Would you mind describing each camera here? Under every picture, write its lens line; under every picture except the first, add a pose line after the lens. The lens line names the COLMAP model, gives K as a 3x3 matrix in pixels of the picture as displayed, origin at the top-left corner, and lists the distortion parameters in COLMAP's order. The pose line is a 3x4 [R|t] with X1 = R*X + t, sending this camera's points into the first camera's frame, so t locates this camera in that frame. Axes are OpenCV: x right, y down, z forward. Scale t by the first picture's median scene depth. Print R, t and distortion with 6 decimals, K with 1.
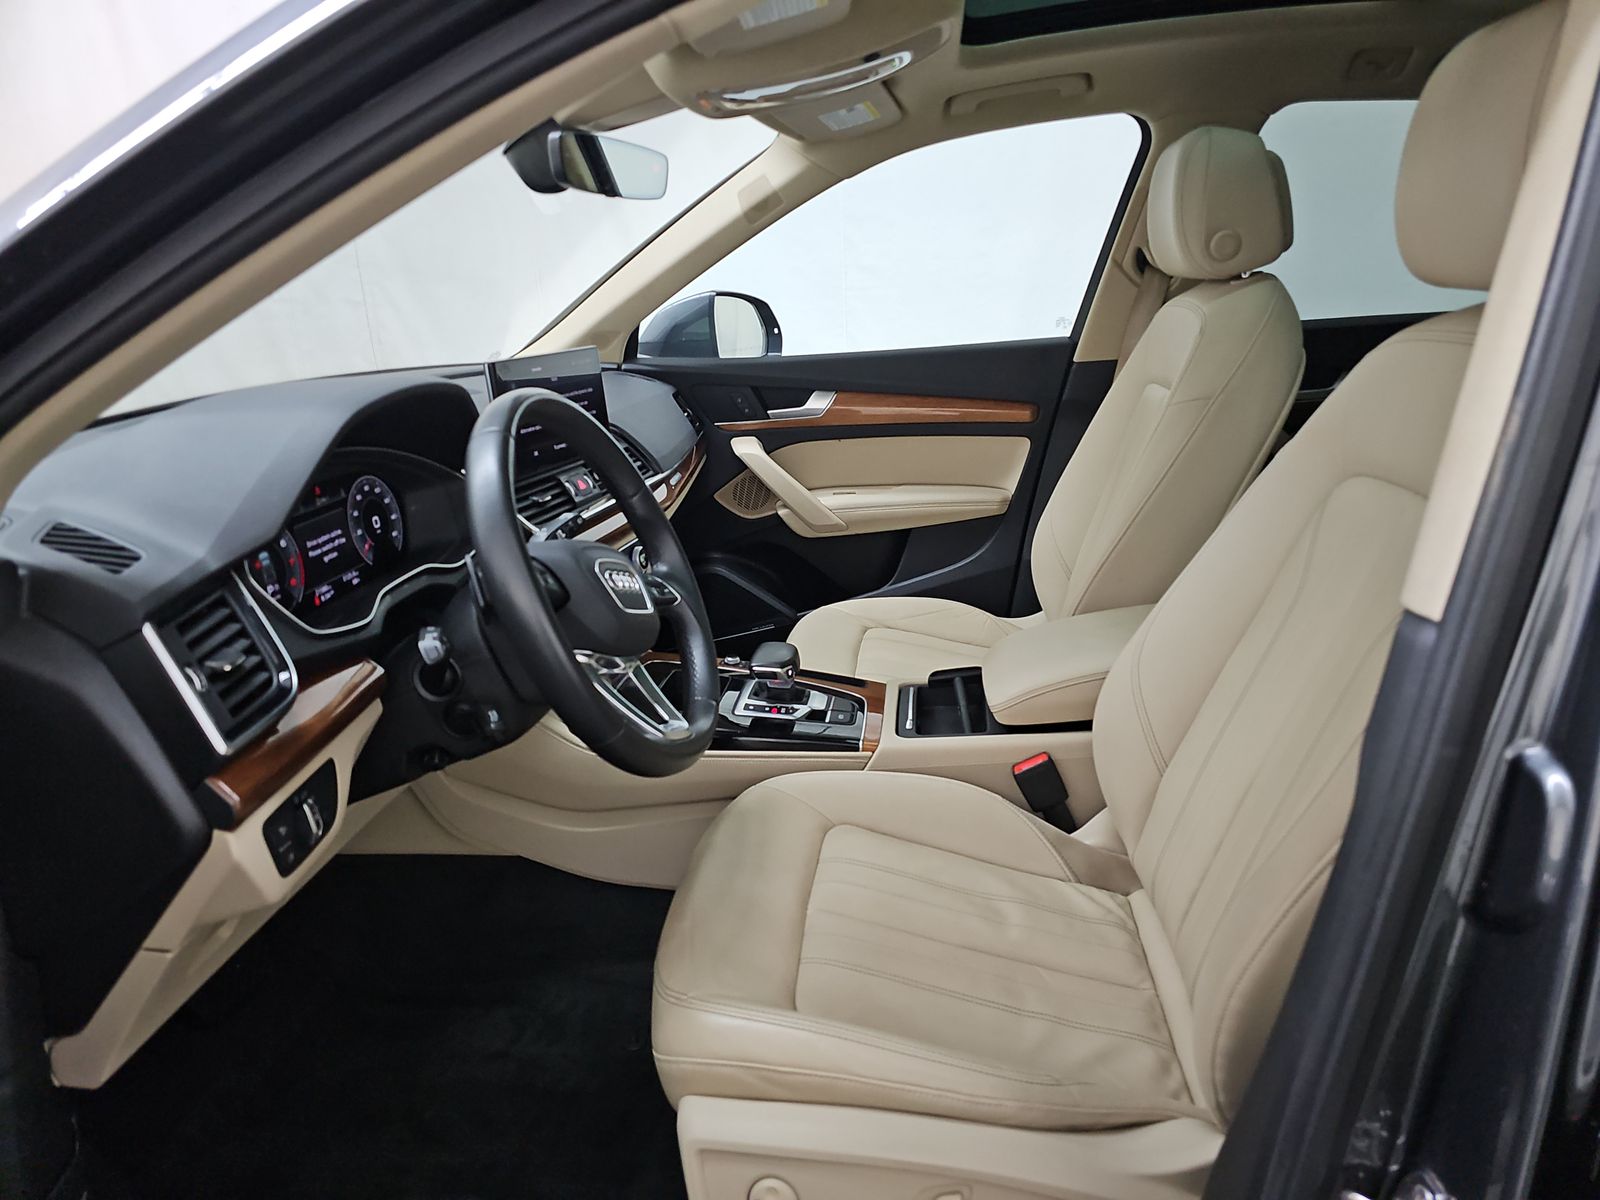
lens RADIAL K [[1090.7, 0, 800.0], [0, 1090.7, 600.0], [0, 0, 1]] dist [0.066743, -0.060038]
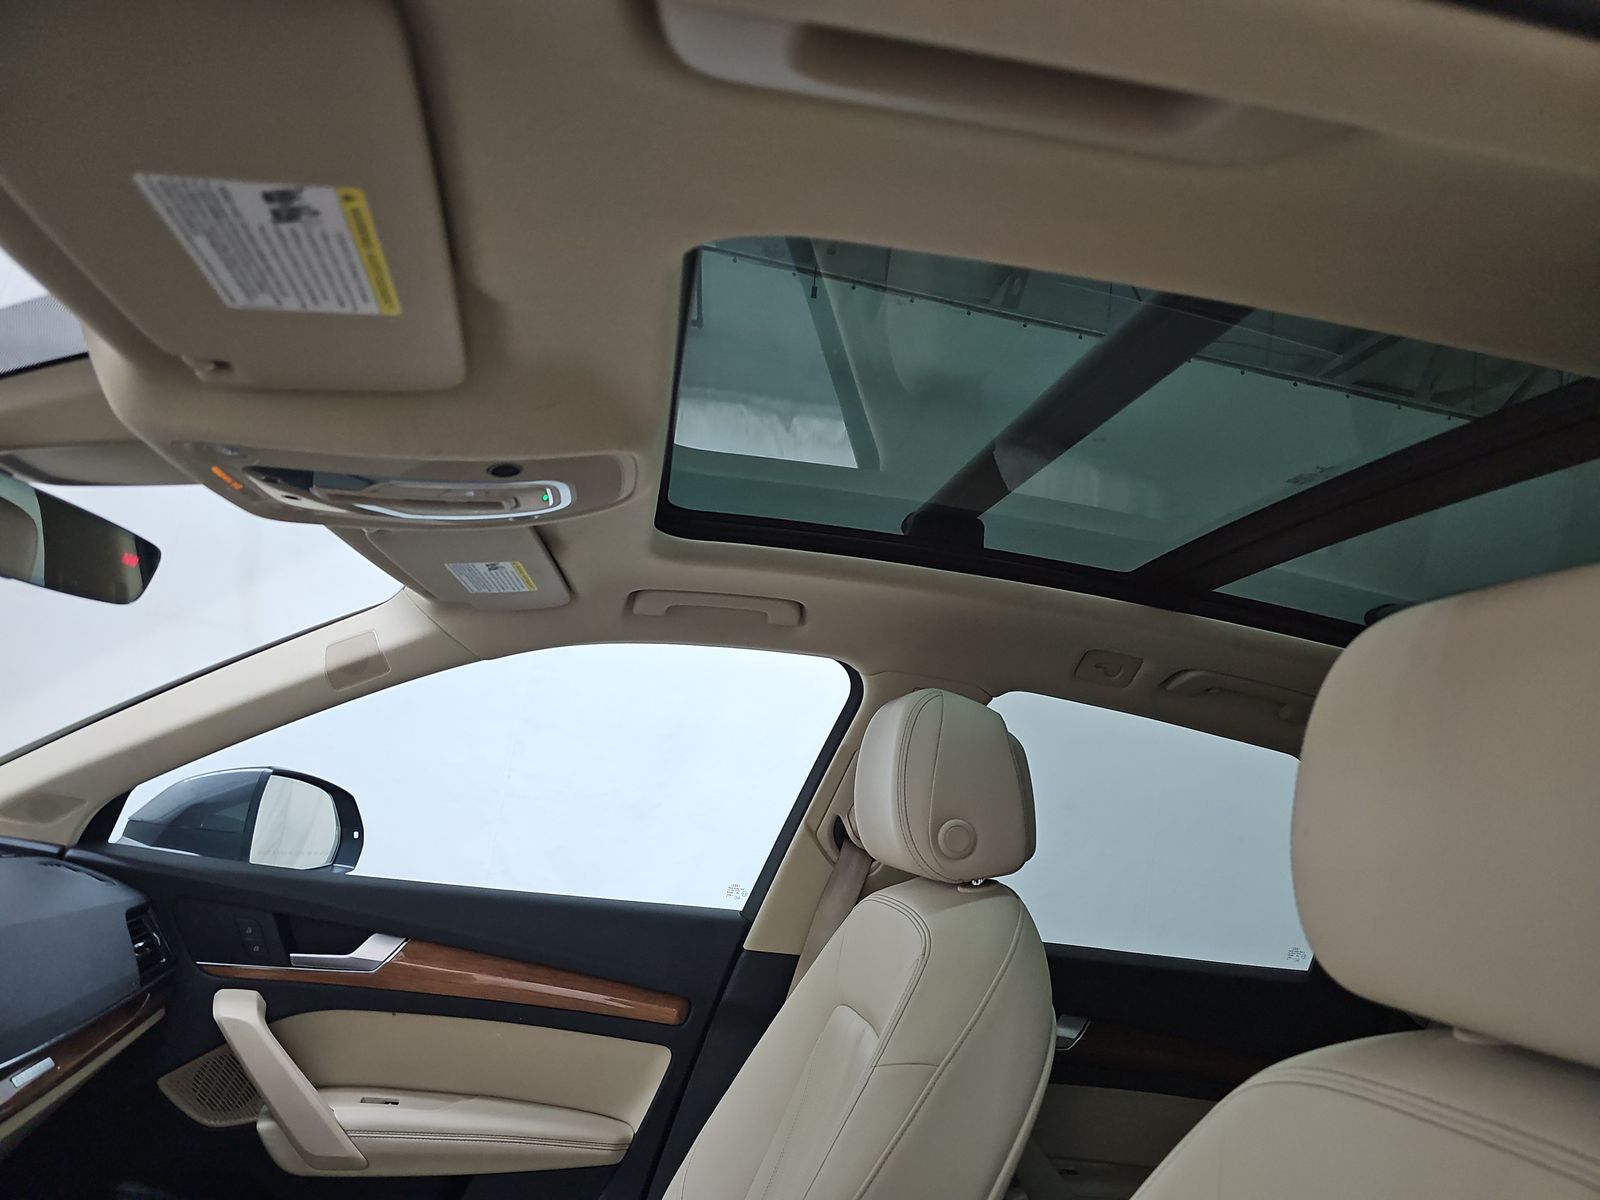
lens RADIAL K [[1038.8, 0, 824.5], [0, 1038.8, 620.7], [0, 0, 1]] dist [0.055995, -0.037281]
pose [[0.937669, 0.226523, 0.263561, 0.062159], [-0.086099, 0.886159, -0.455312, -0.093609], [-0.336696, 0.404239, 0.850427, 0.281789]]
